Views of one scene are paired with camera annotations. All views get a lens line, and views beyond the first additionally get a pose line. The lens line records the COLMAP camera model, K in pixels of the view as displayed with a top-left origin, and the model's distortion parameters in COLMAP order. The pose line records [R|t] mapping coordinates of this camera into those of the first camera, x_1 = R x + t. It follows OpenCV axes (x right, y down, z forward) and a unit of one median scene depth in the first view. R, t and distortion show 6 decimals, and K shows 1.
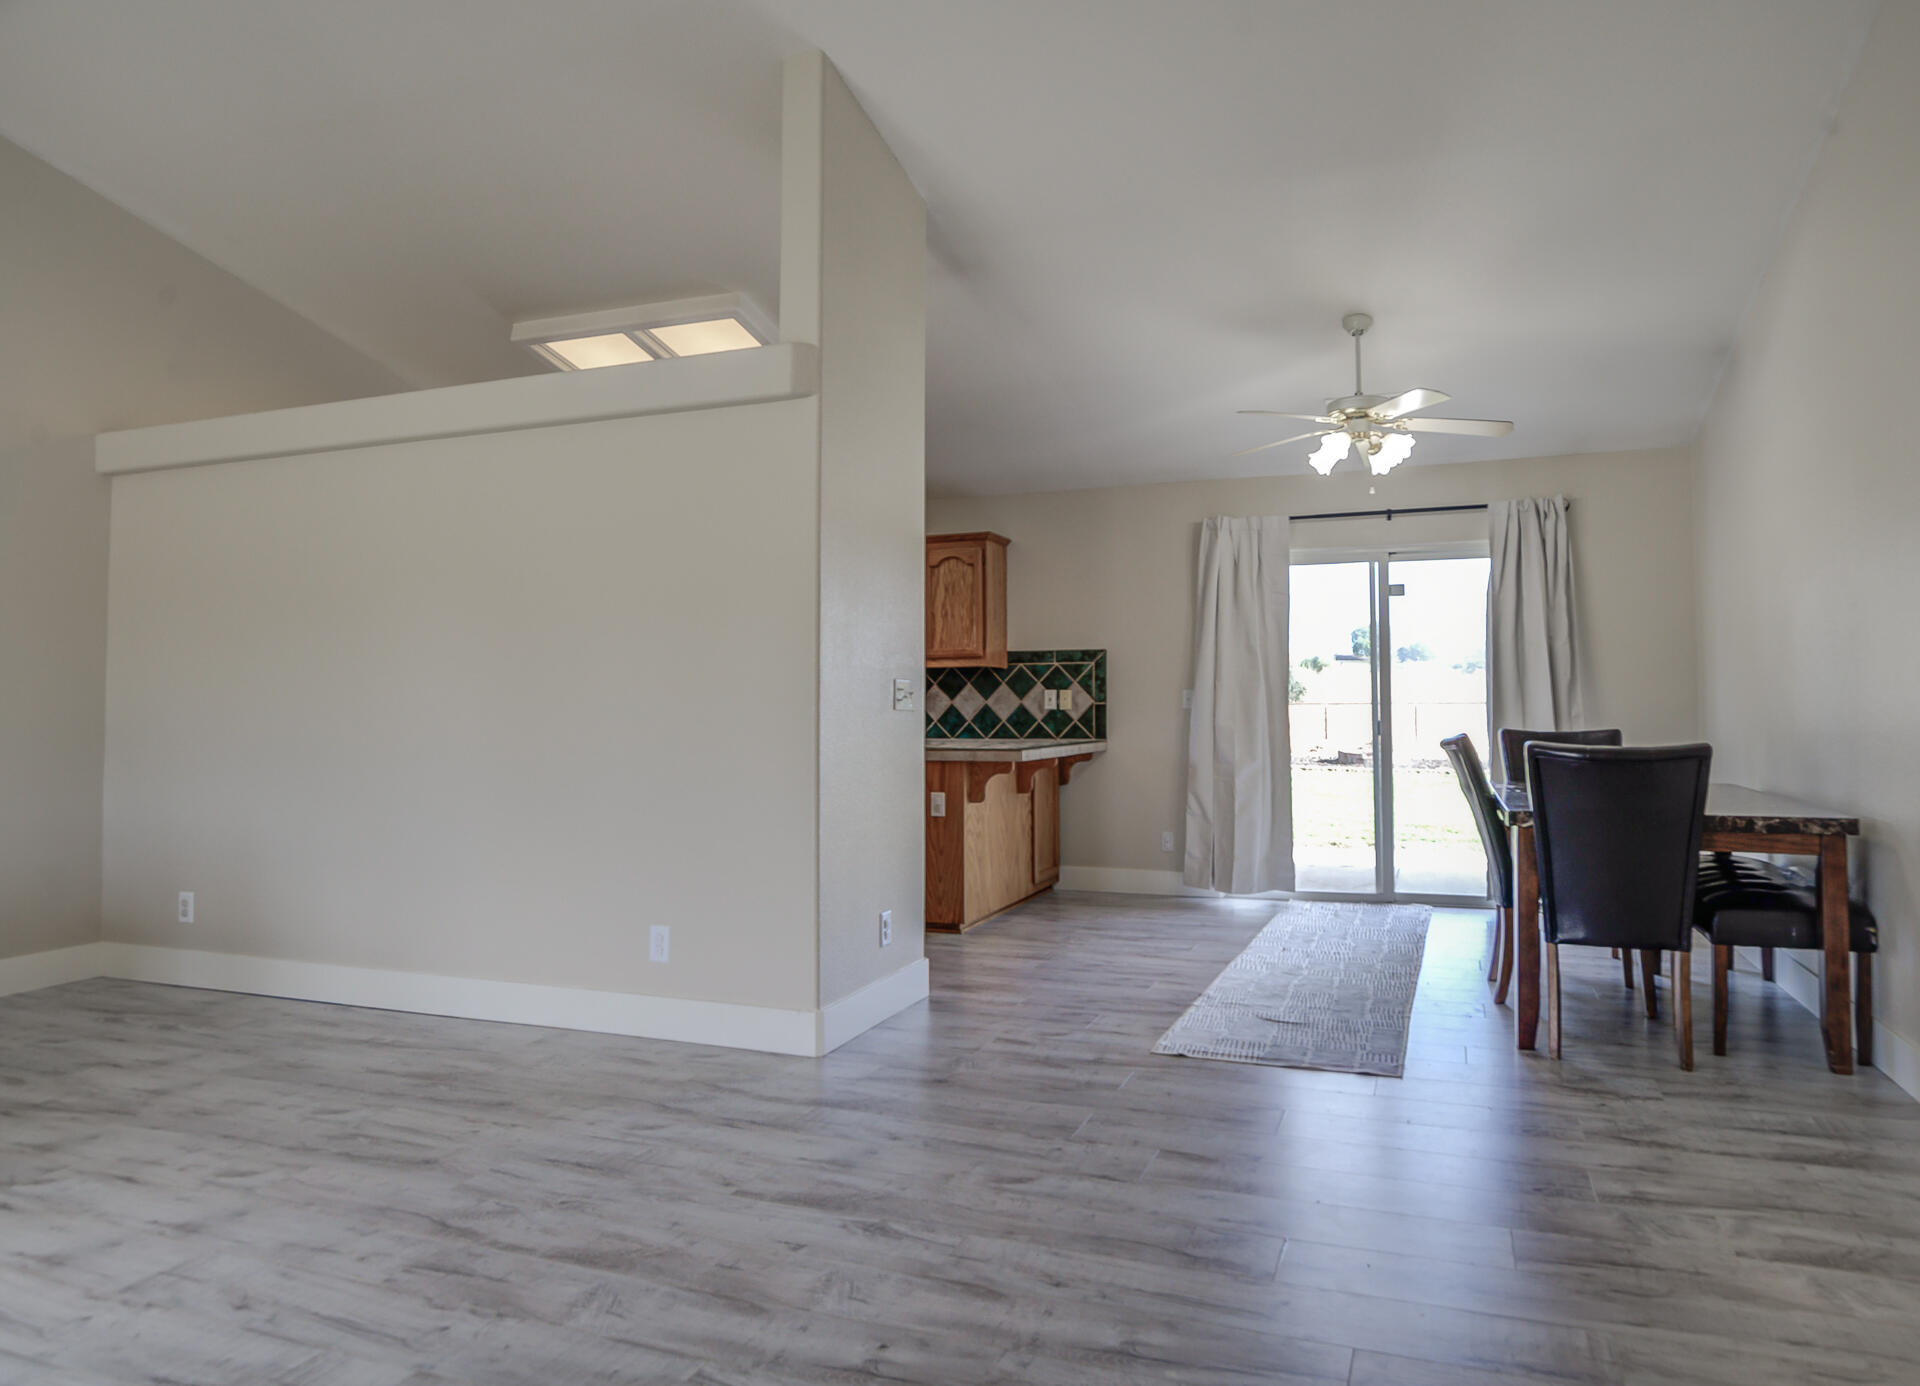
lens RADIAL K [[1142.2, 0, 1046.4], [0, 1142.2, 661.5], [0, 0, 1]] dist [-0.012665, 0.003194]
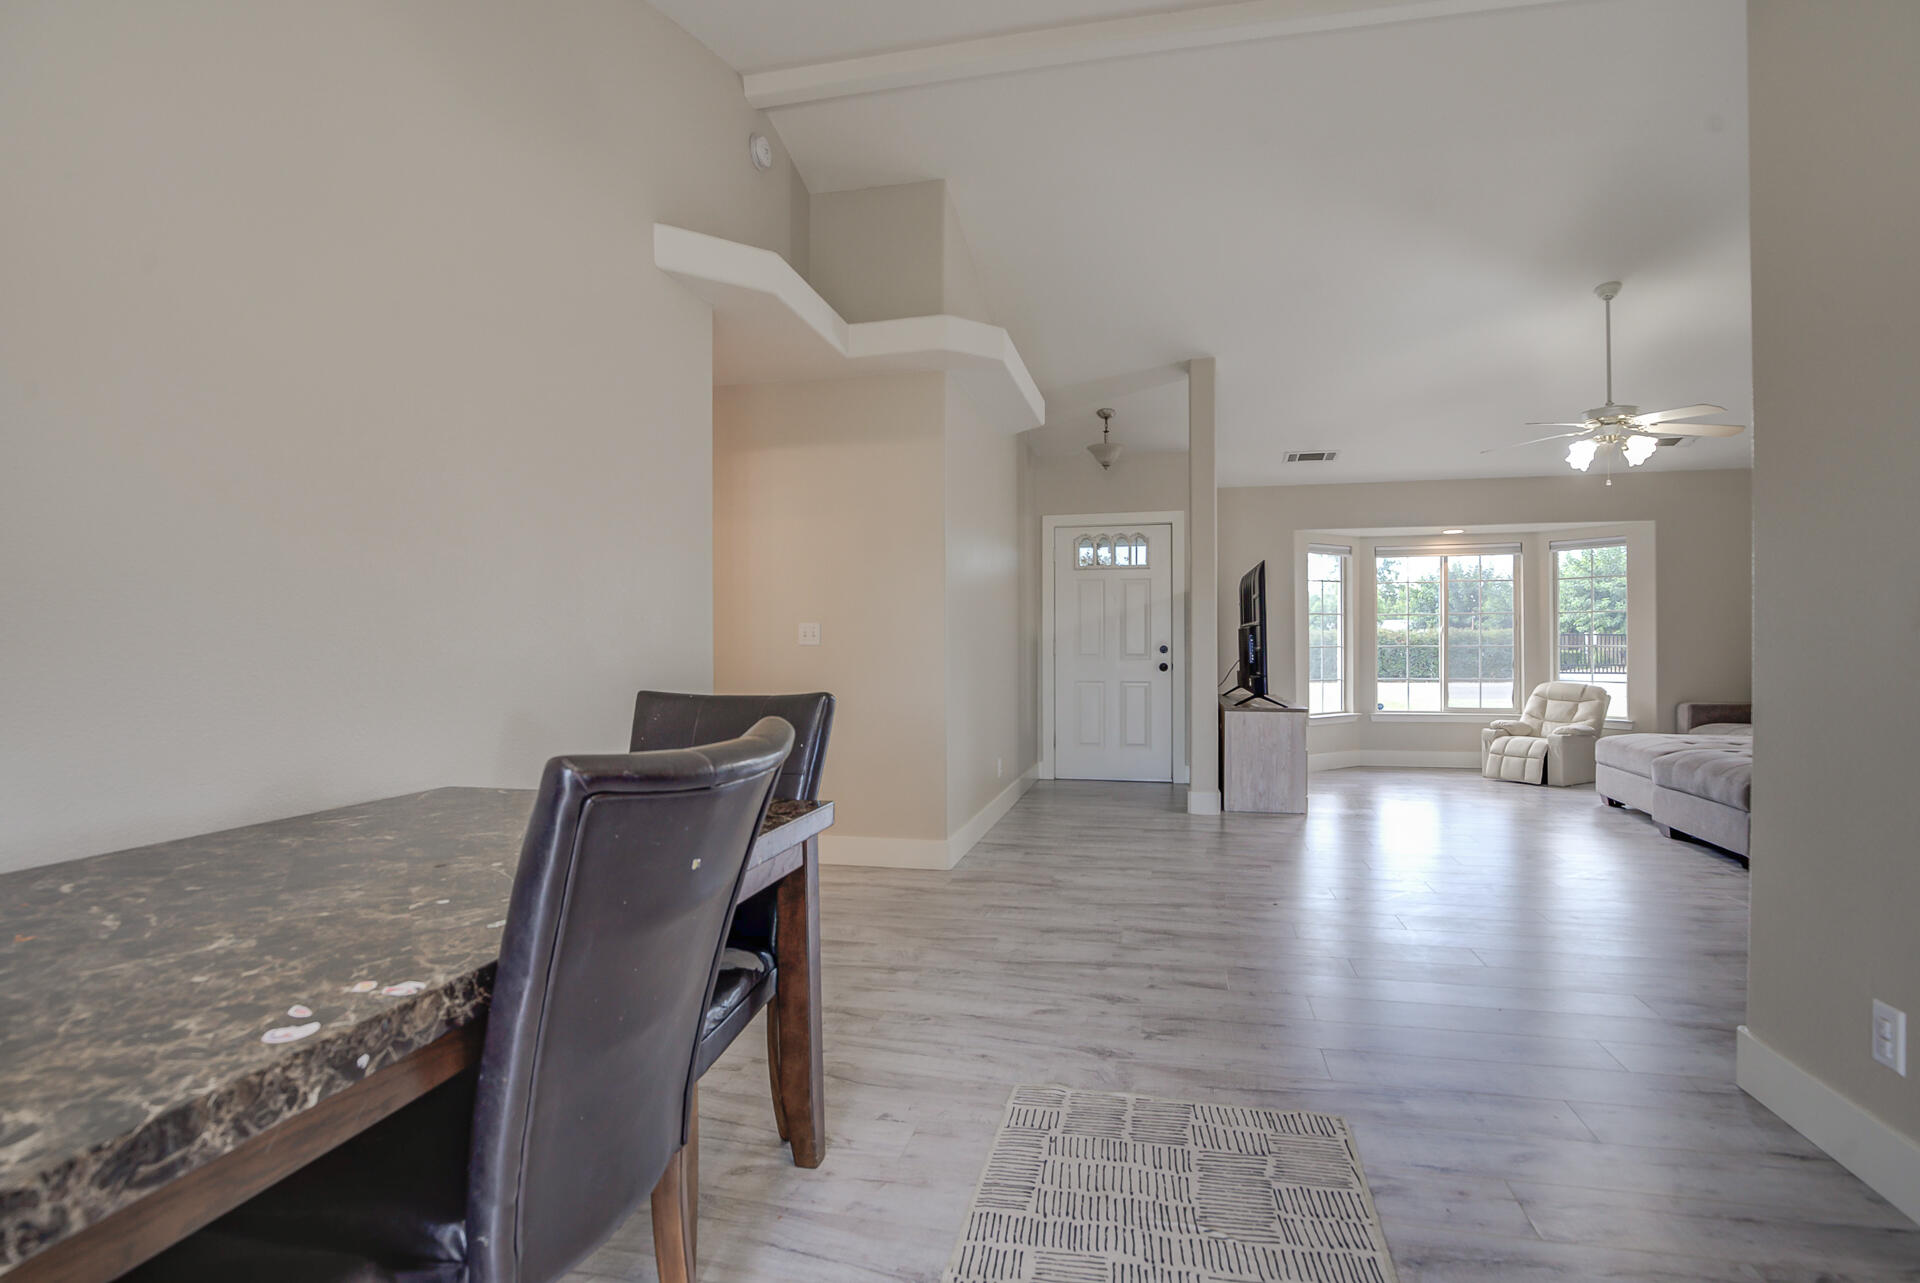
lens RADIAL K [[899.4, 0, 958.3], [0, 899.4, 647.7], [0, 0, 1]] dist [-0.030071, 0.008581]
pose [[-0.994947, 0.009959, -0.099904, 0.533065], [0.013433, 0.999326, -0.034166, 0.084785], [0.099496, -0.035336, -0.994410, 2.129033]]
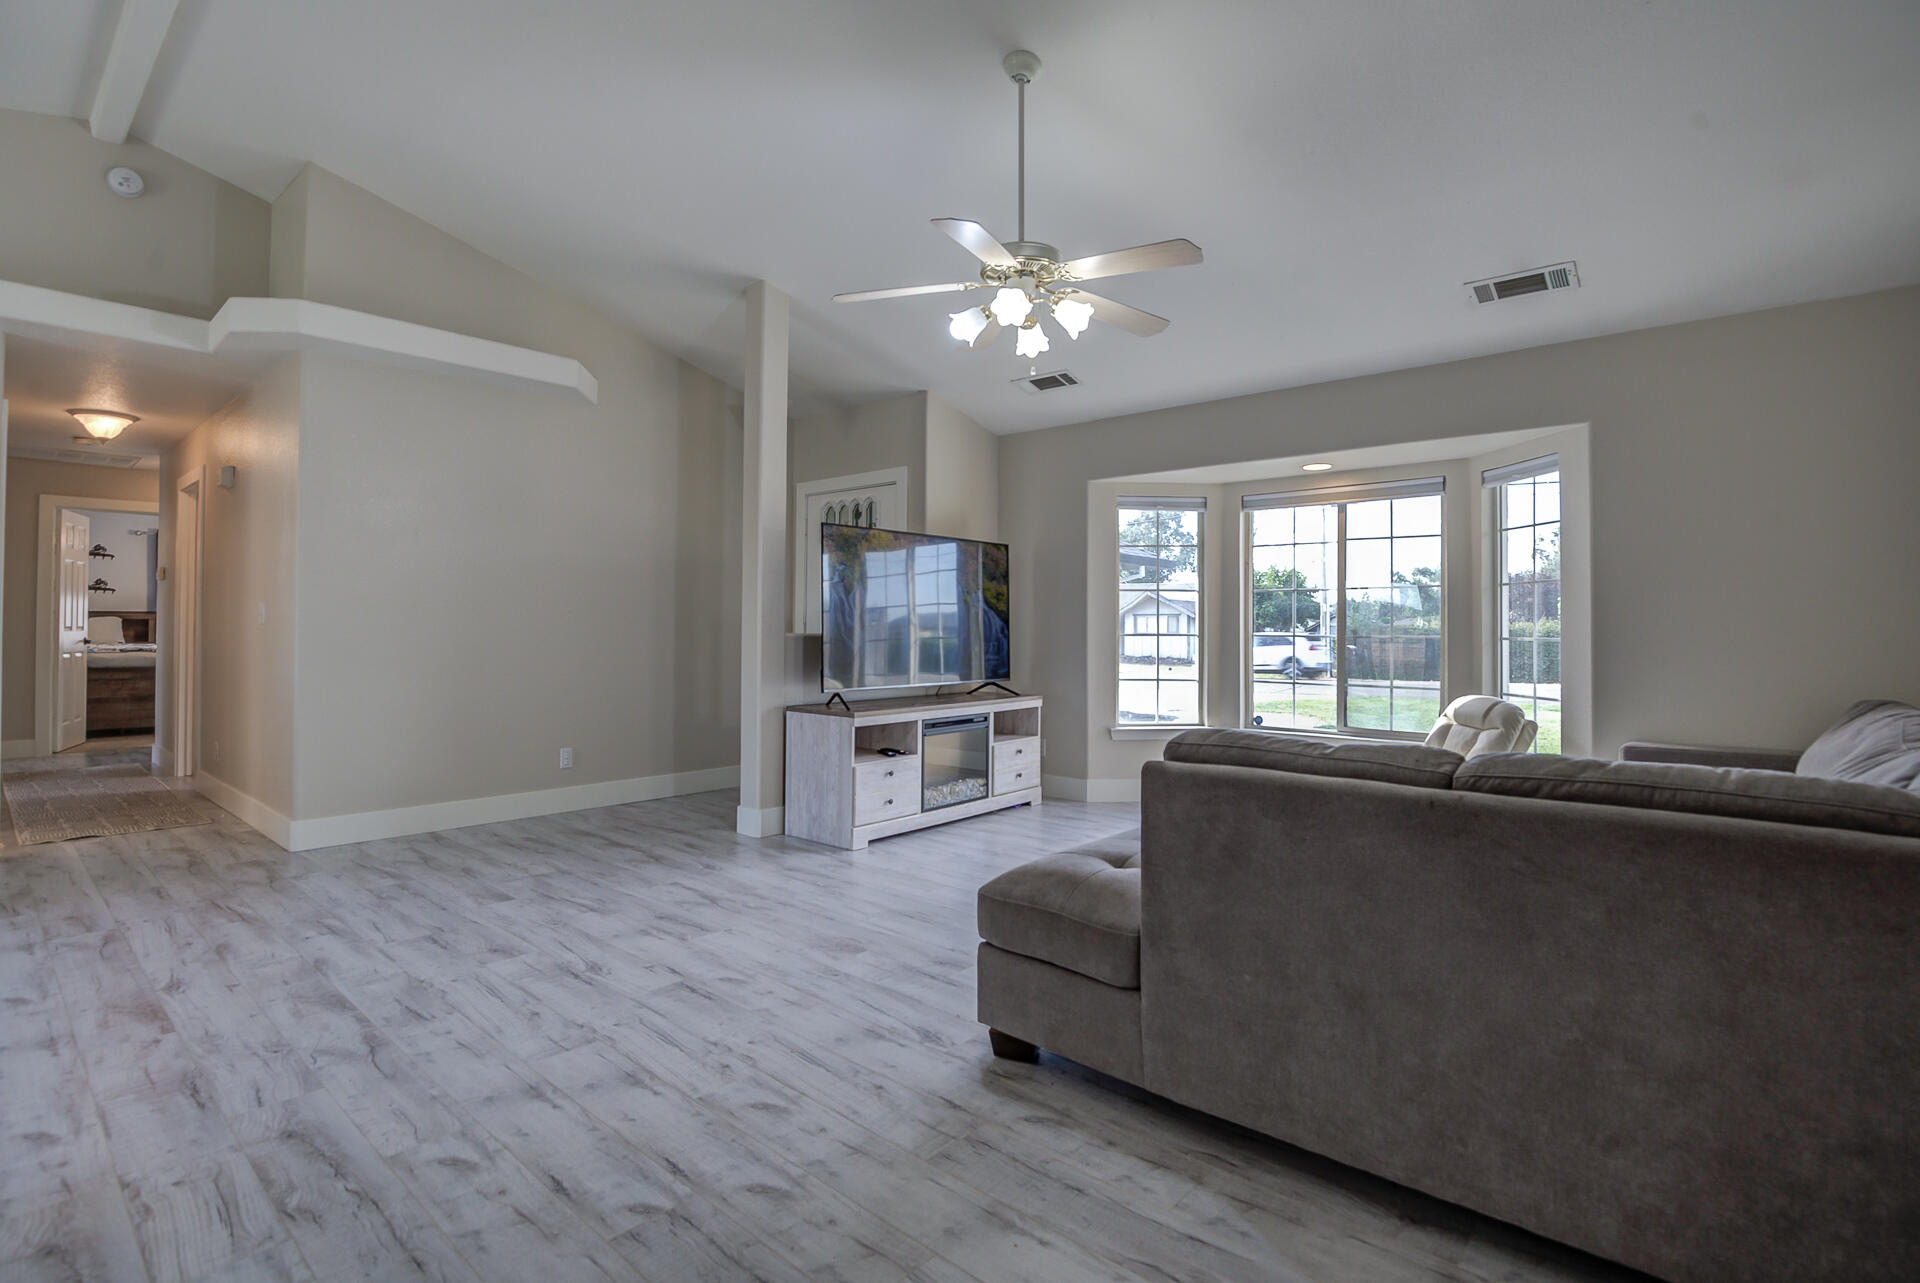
lens RADIAL K [[898.4, 0, 953.5], [0, 898.4, 616.4], [0, 0, 1]] dist [-0.024599, 0.001324]
pose [[-0.926226, 0.005607, 0.376927, -1.342037], [-0.015289, 0.998508, -0.052424, 0.073959], [-0.376659, -0.054320, -0.924758, 1.531882]]
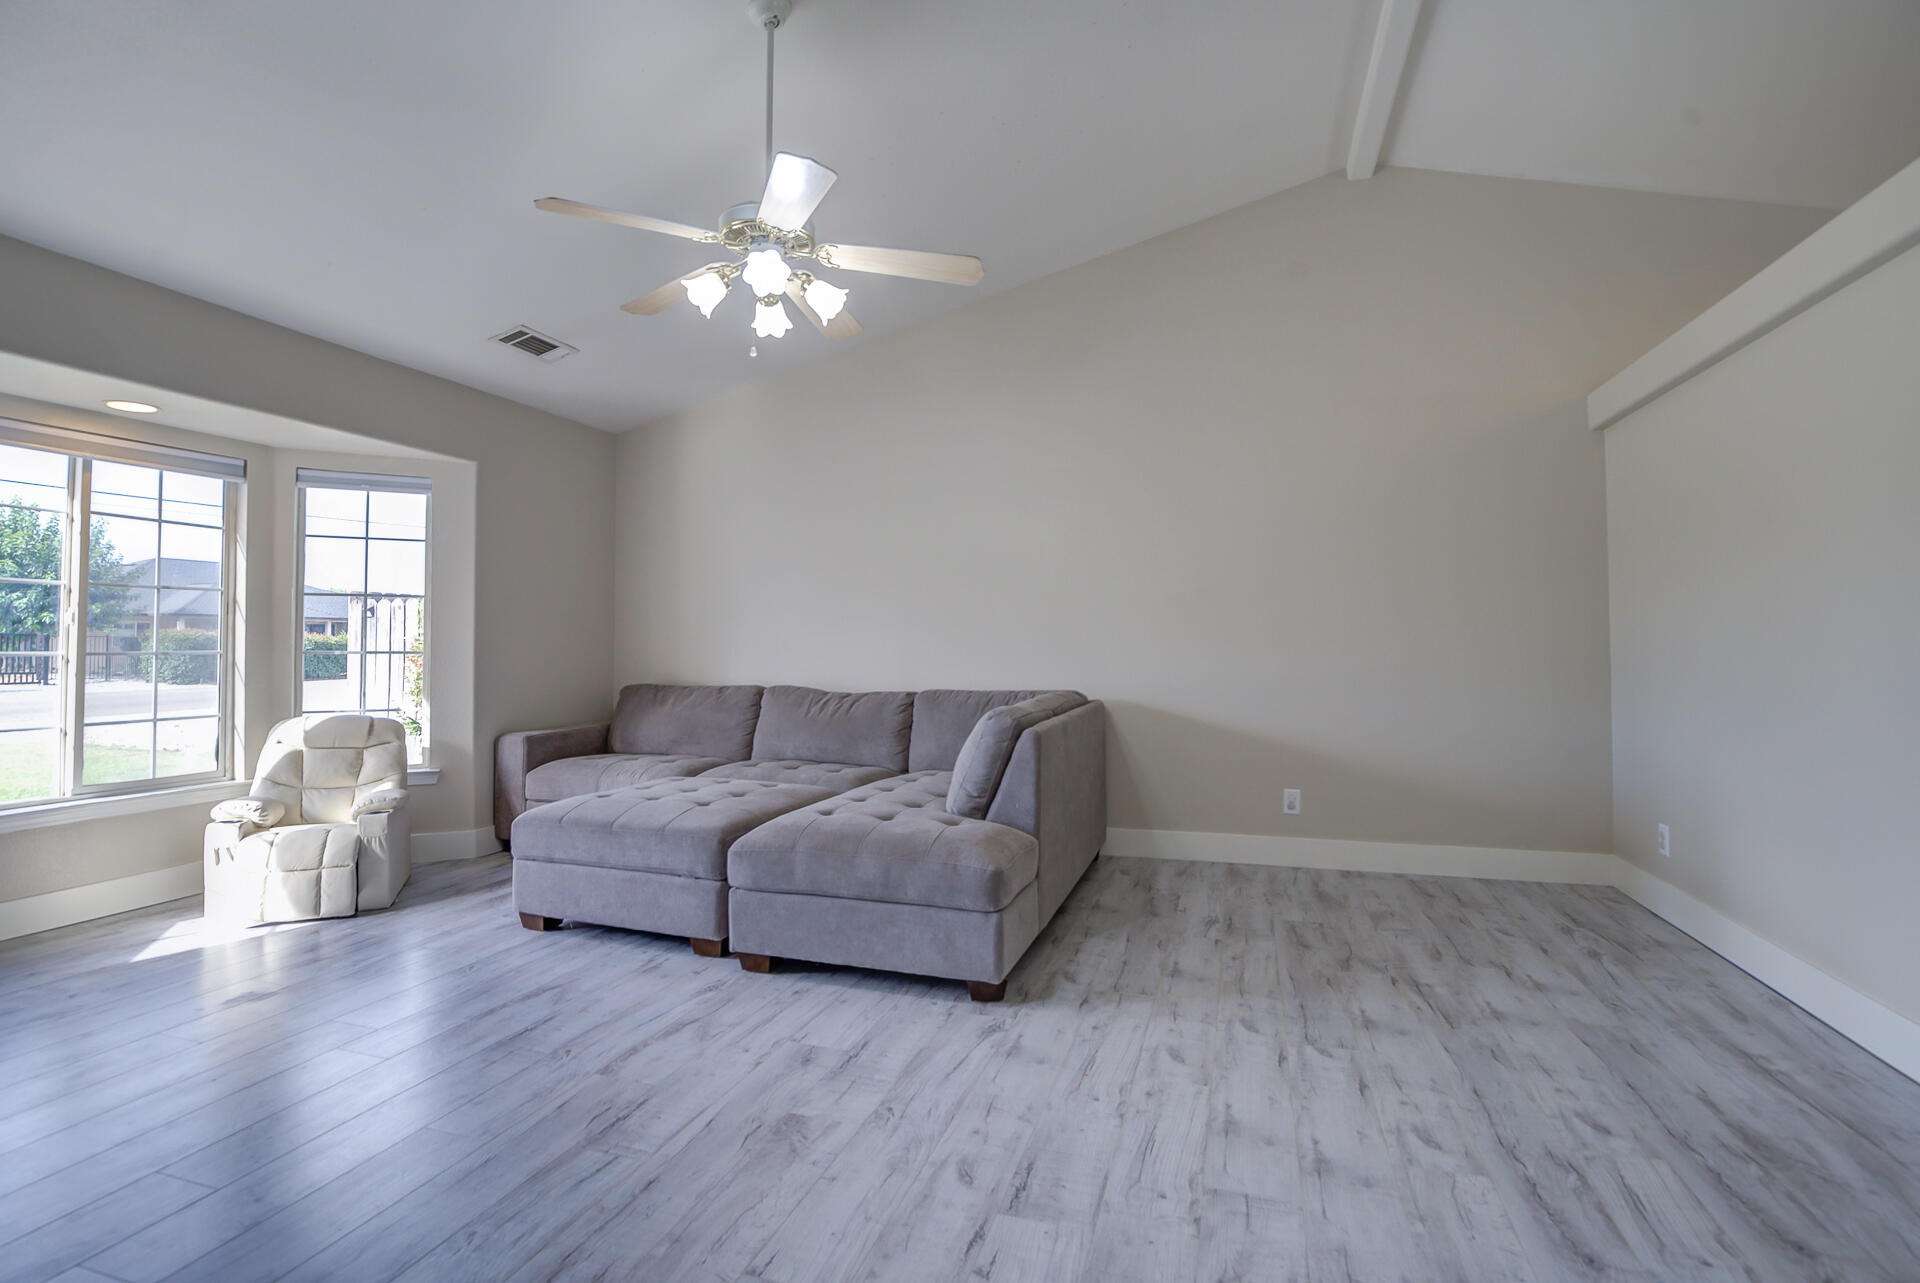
lens RADIAL K [[913.6, 0, 958.0], [0, 913.6, 619.0], [0, 0, 1]] dist [-0.026509, 0.000334]
pose [[0.032535, -0.021885, -0.999231, 0.022020], [0.038393, 0.999050, -0.020630, 0.026615], [0.998733, -0.037693, 0.033344, 0.622271]]
